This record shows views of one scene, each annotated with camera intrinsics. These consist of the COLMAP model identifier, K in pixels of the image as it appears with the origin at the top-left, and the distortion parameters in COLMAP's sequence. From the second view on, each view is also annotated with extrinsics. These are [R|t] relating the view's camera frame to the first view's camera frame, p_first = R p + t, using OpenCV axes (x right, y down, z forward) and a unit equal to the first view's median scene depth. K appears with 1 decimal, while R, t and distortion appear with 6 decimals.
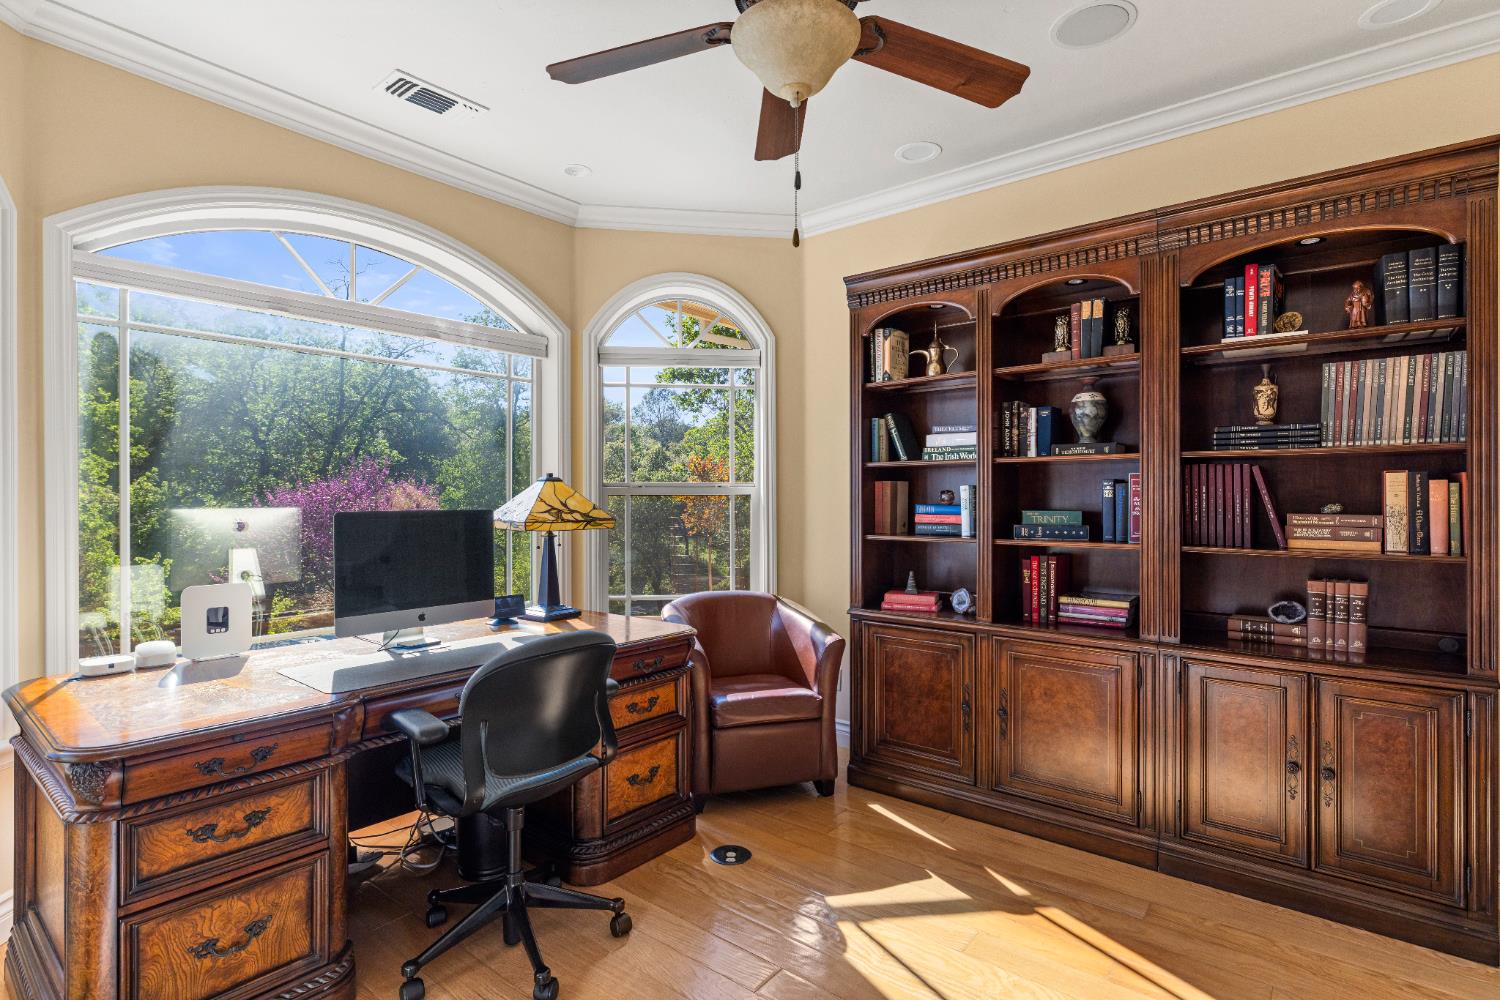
lens RADIAL K [[734.0, 0, 750.0], [0, 734.0, 500.0], [0, 0, 1]] dist [-0.000200, -0.000024]
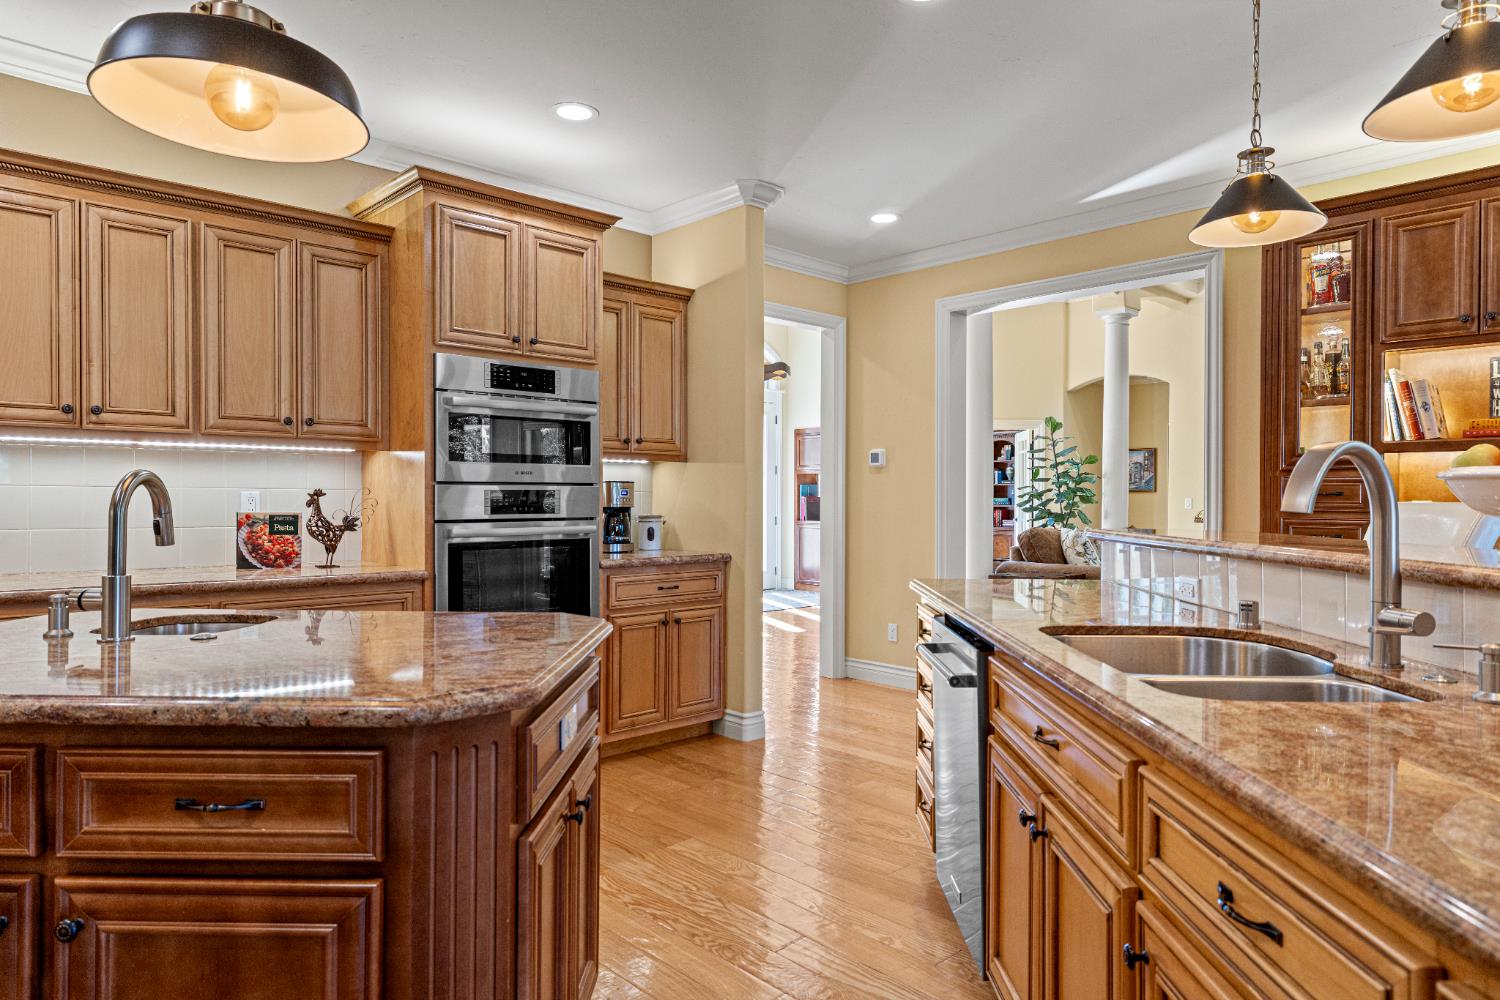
lens RADIAL K [[929.1, 0, 750.0], [0, 929.1, 500.0], [0, 0, 1]] dist [-0.000256, 0.000474]
pose [[0.992562, 0.001884, -0.121727, -0.316488], [-0.002389, 0.999989, -0.004006, 0.052346], [0.121718, 0.004267, 0.992556, -4.162684]]
